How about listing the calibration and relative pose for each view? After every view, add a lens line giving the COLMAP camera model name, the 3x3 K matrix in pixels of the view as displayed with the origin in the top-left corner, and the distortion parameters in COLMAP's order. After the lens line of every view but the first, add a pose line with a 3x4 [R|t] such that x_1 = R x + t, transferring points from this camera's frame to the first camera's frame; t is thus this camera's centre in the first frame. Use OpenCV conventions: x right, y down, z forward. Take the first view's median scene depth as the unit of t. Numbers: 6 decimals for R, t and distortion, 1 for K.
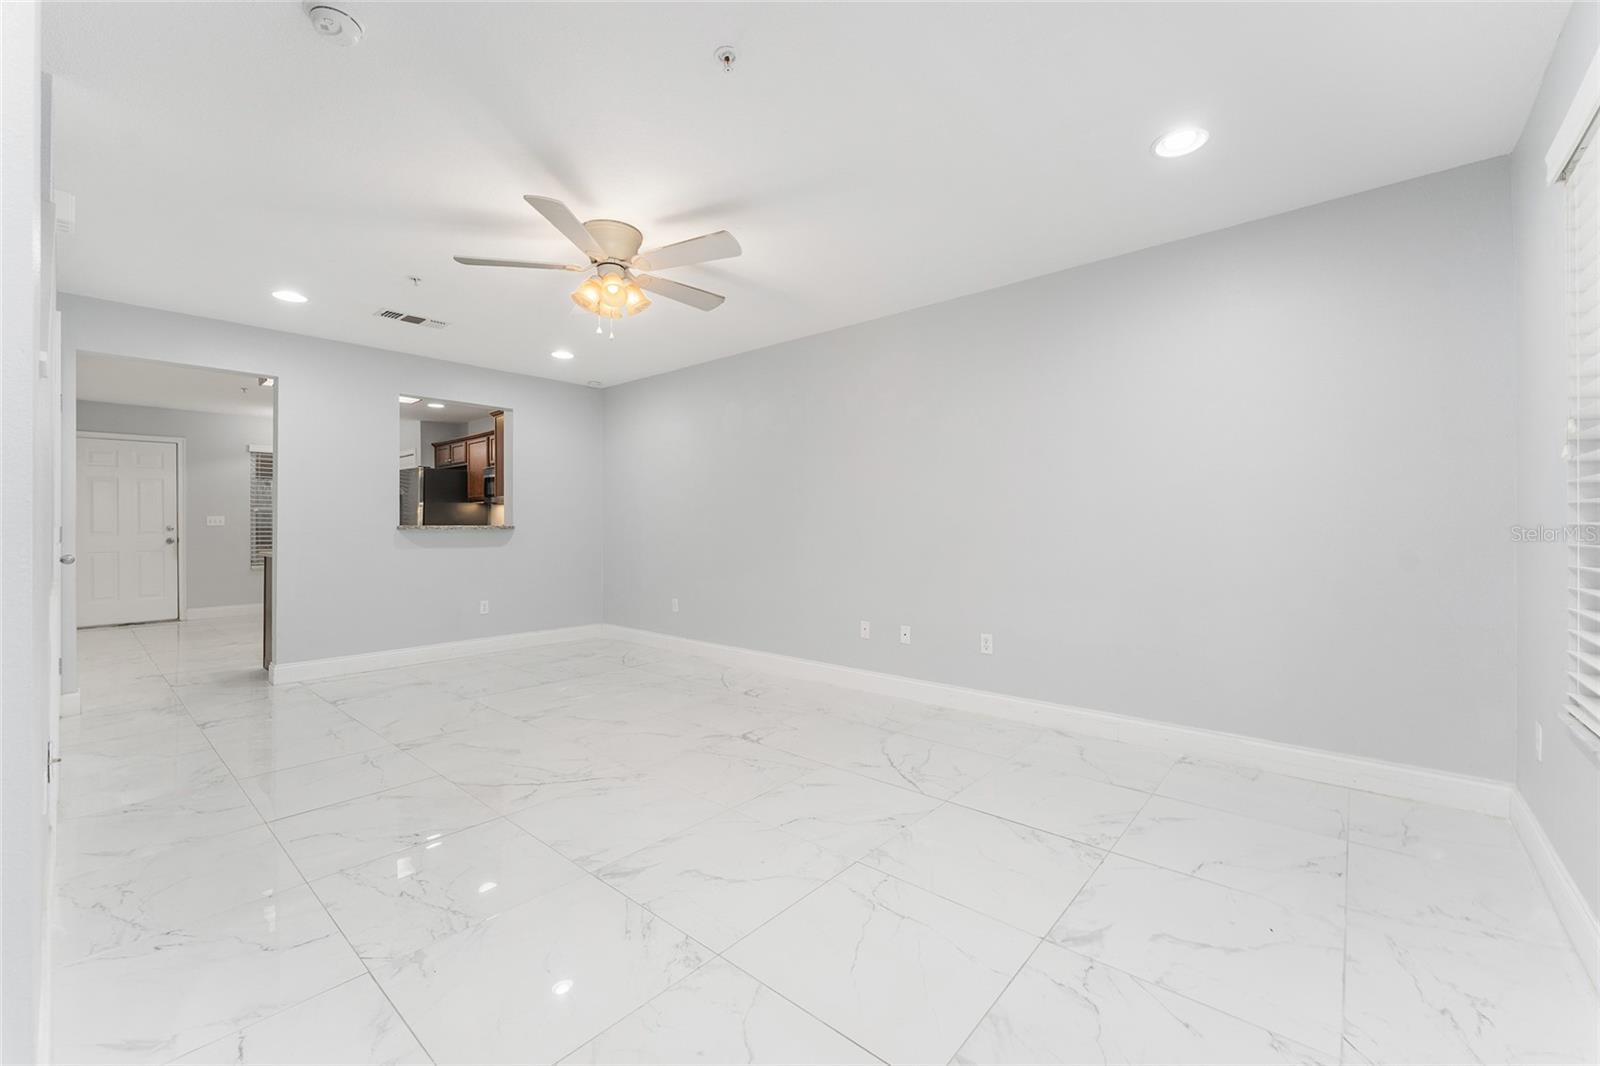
lens RADIAL K [[645.3, 0, 805.8], [0, 645.3, 524.1], [0, 0, 1]] dist [0.001830, -0.000632]
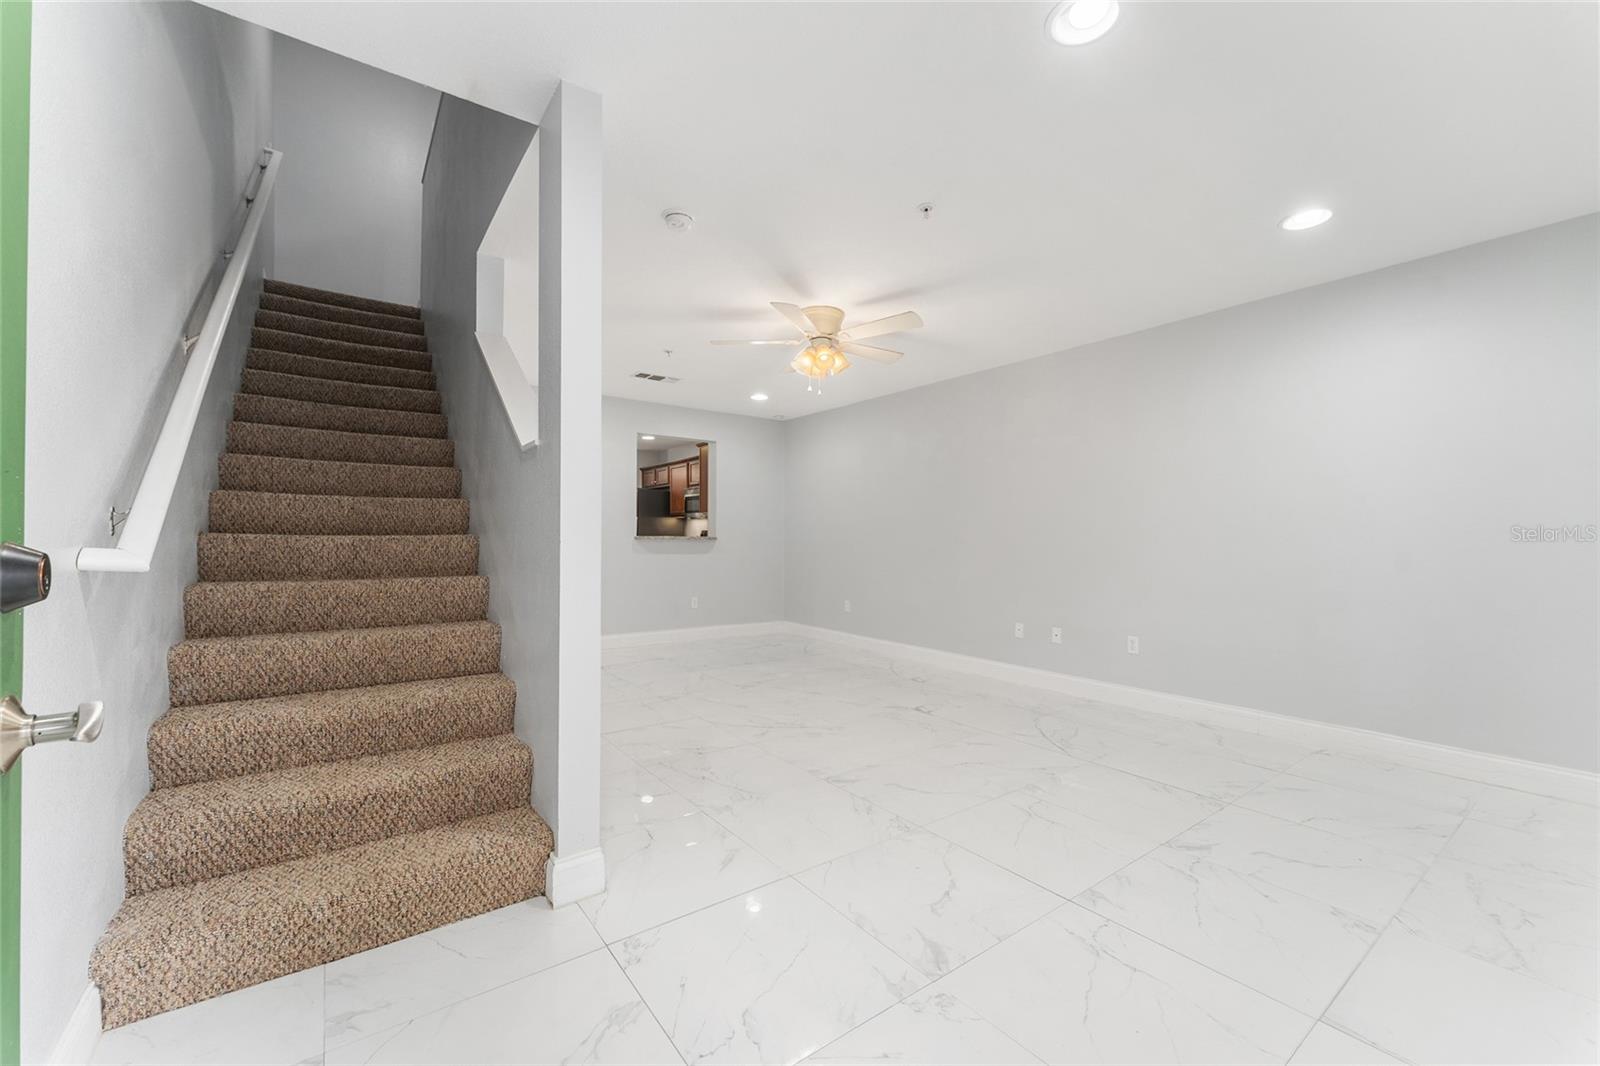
lens RADIAL K [[645.3, 0, 805.1], [0, 645.3, 541.4], [0, 0, 1]] dist [0.001830, -0.000632]
pose [[0.975790, 0.008882, -0.218527, -0.030958], [-0.007411, 0.999944, 0.007551, 0.000816], [0.218582, -0.005749, 0.975802, -0.204742]]
